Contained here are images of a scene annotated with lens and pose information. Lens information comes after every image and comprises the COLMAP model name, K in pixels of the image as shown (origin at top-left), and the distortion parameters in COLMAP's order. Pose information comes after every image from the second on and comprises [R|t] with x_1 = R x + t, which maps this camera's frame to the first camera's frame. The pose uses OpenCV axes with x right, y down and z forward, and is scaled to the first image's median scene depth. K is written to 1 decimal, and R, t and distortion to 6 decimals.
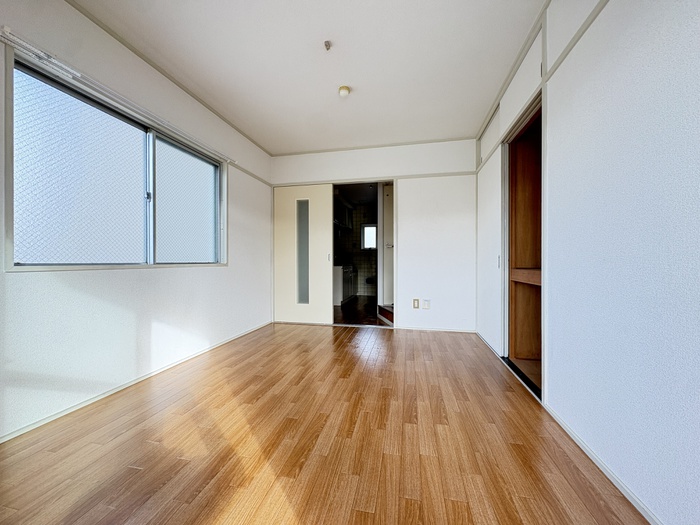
lens RADIAL K [[278.5, 0, 349.3], [0, 278.5, 261.4], [0, 0, 1]] dist [0.000464, 0.000014]
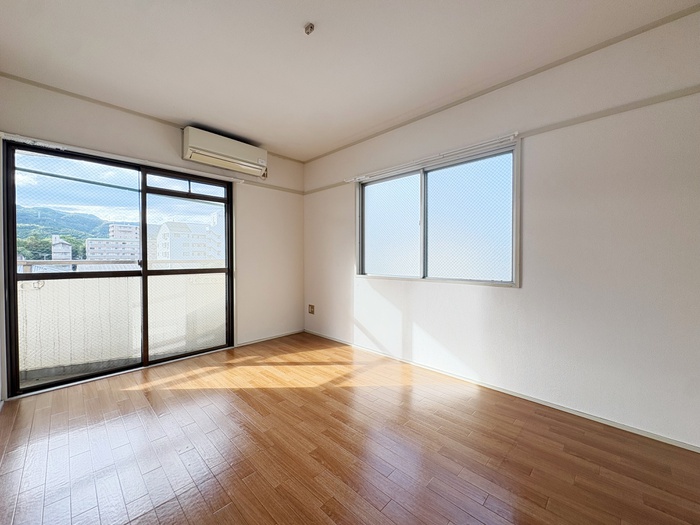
lens RADIAL K [[278.5, 0, 349.3], [0, 278.5, 261.4], [0, 0, 1]] dist [0.000464, 0.000014]
pose [[-0.533967, 0.014454, -0.845382, 0.448345], [0.004948, 0.999890, 0.013971, -0.071243], [0.845491, 0.003277, -0.533980, 1.218520]]
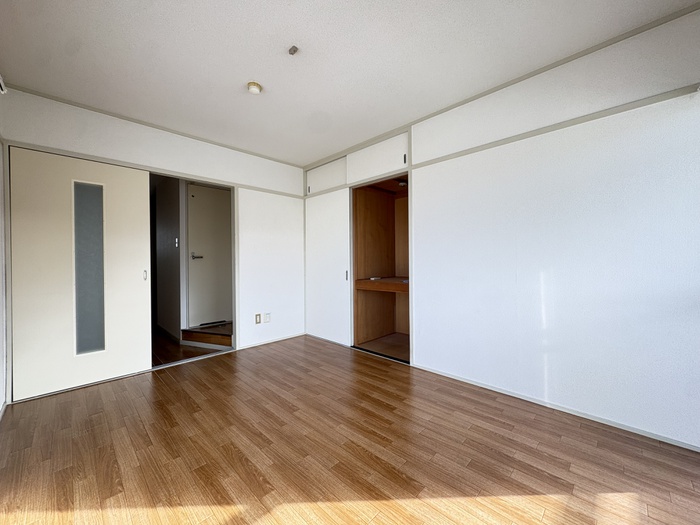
lens RADIAL K [[278.5, 0, 349.3], [0, 278.5, 261.4], [0, 0, 1]] dist [0.000464, 0.000014]
pose [[0.535681, -0.006724, 0.844394, -0.589938], [0.010245, 0.999946, 0.001464, -0.068758], [-0.844358, 0.007866, 0.535721, 0.285841]]
